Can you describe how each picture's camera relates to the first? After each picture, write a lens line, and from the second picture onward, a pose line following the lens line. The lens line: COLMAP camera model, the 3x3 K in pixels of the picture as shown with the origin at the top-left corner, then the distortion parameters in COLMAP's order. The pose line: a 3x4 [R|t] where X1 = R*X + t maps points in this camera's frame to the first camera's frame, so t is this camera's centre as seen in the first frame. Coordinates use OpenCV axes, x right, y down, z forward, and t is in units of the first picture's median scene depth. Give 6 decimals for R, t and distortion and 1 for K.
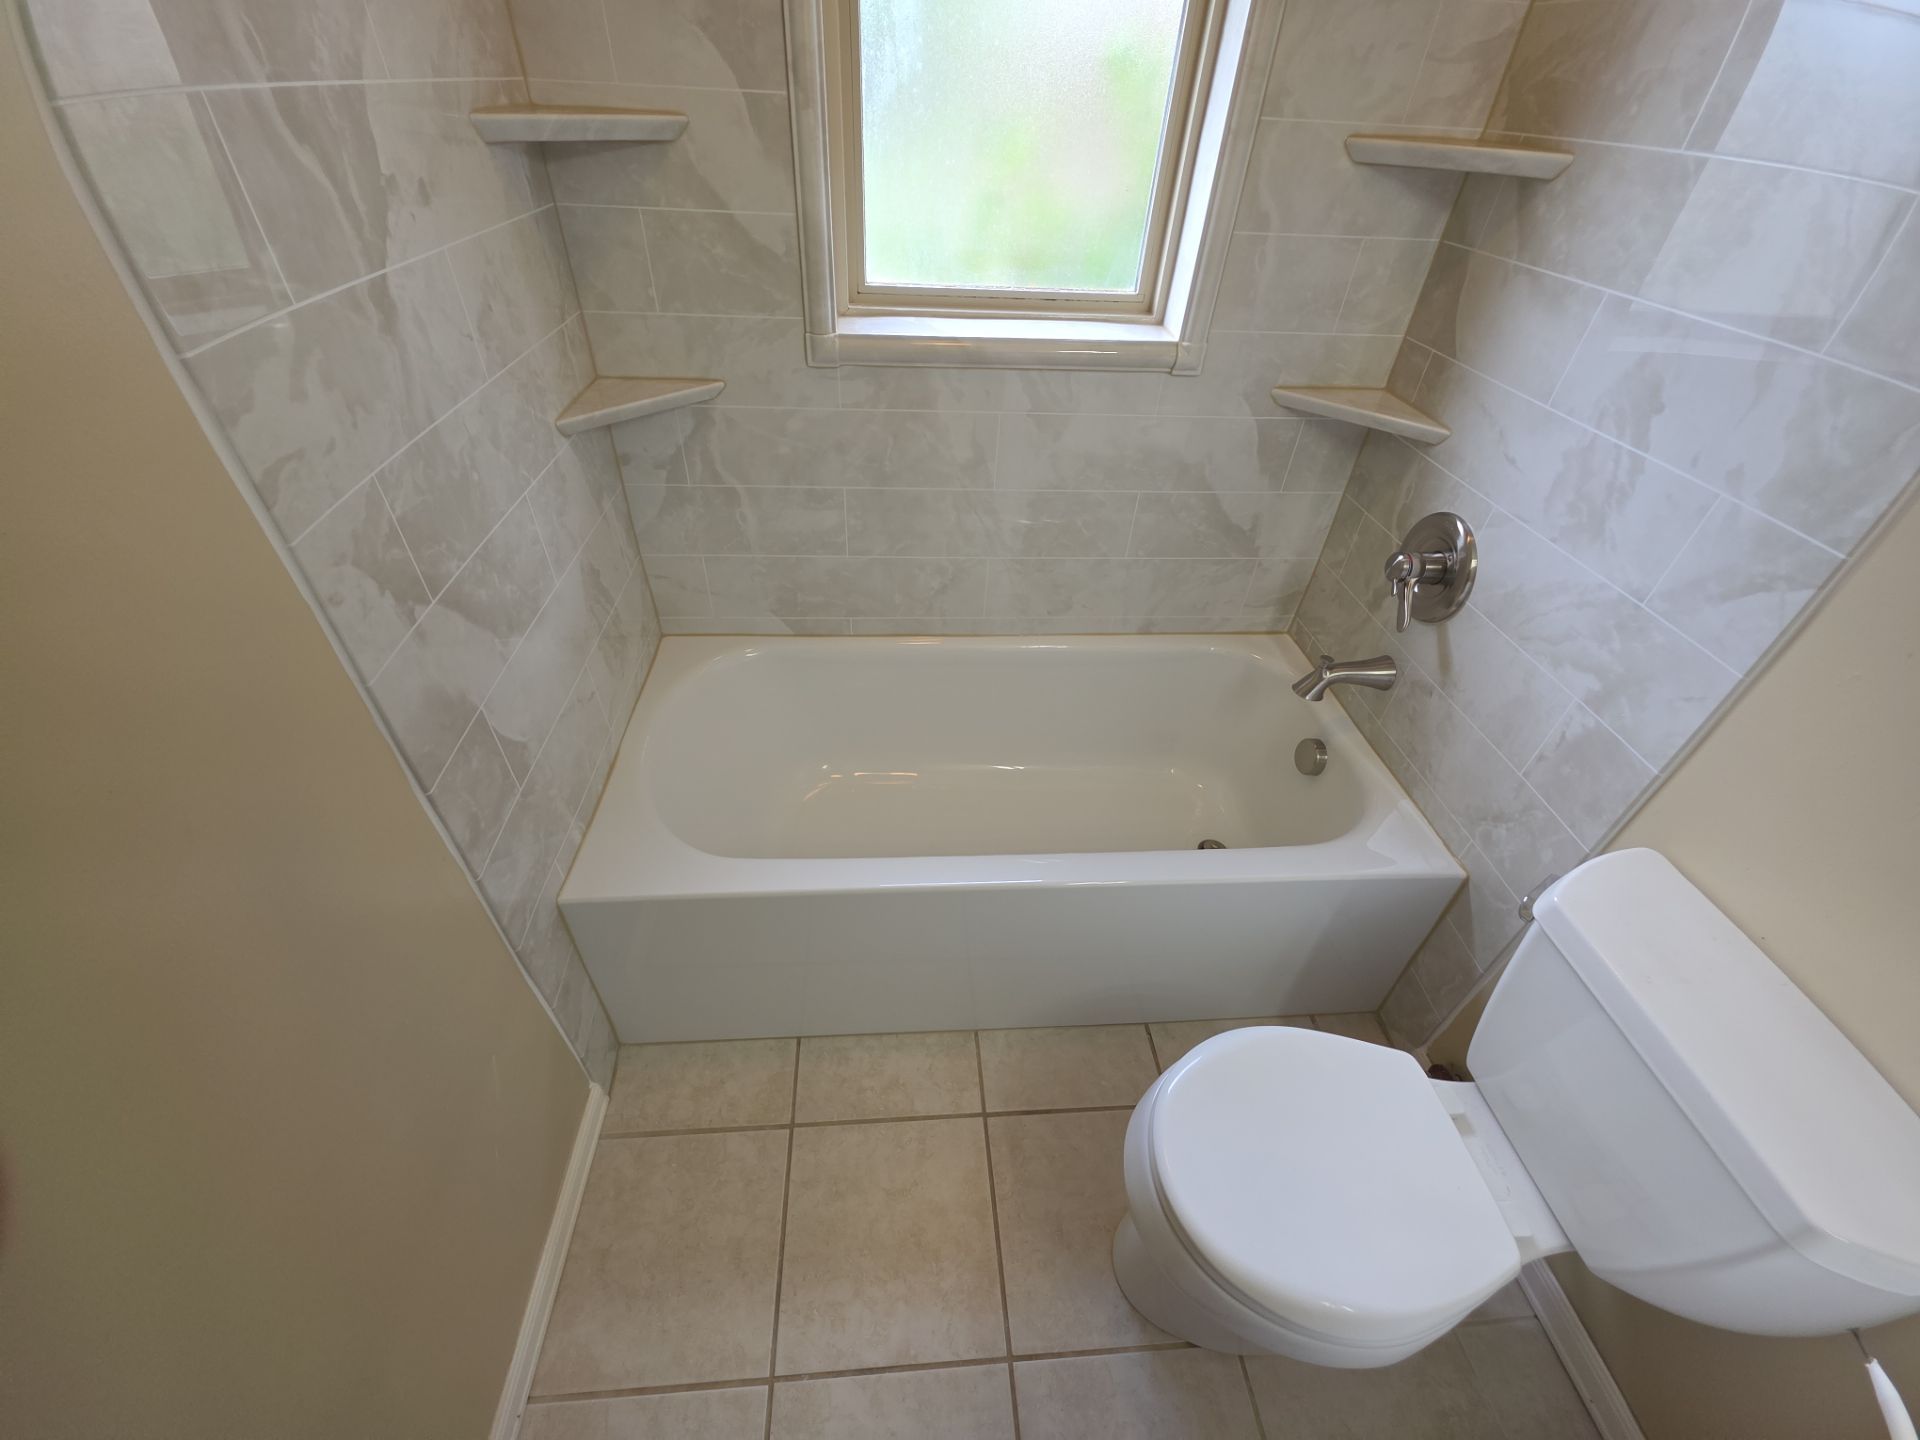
lens RADIAL K [[760.5, 0, 948.3], [0, 760.5, 722.6], [0, 0, 1]] dist [0.013406, -0.008325]
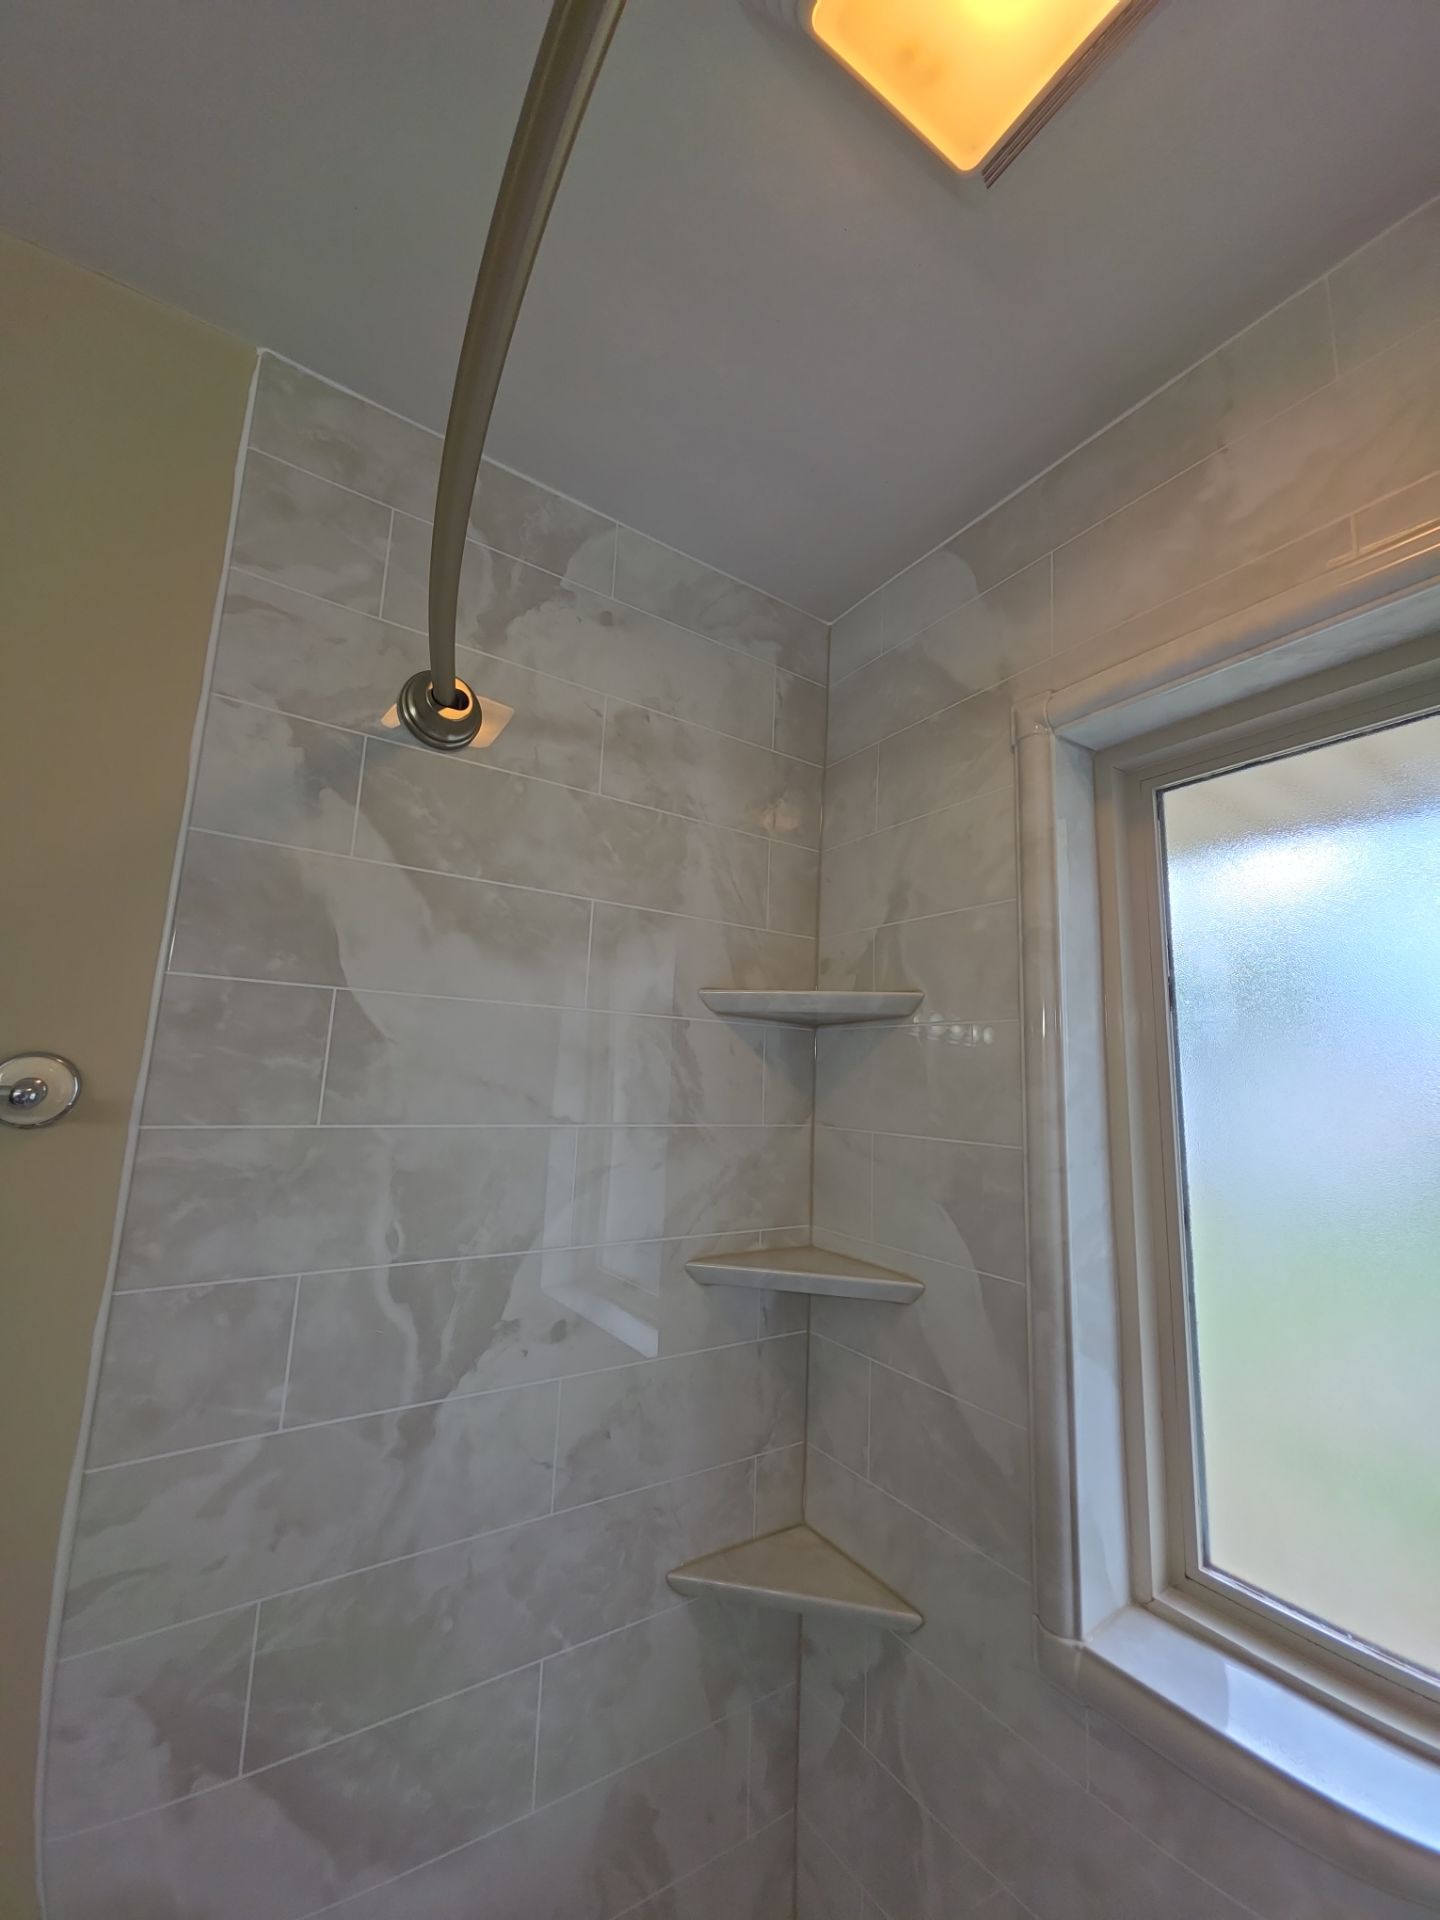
lens RADIAL K [[760.5, 0, 718.7], [0, 760.5, 949.3], [0, 0, 1]] dist [0.013406, -0.008325]
pose [[0.496838, -0.172725, -0.850481, 0.303989], [-0.570648, 0.673319, -0.470108, -0.454783], [0.653845, 0.718893, 0.235965, 0.332903]]
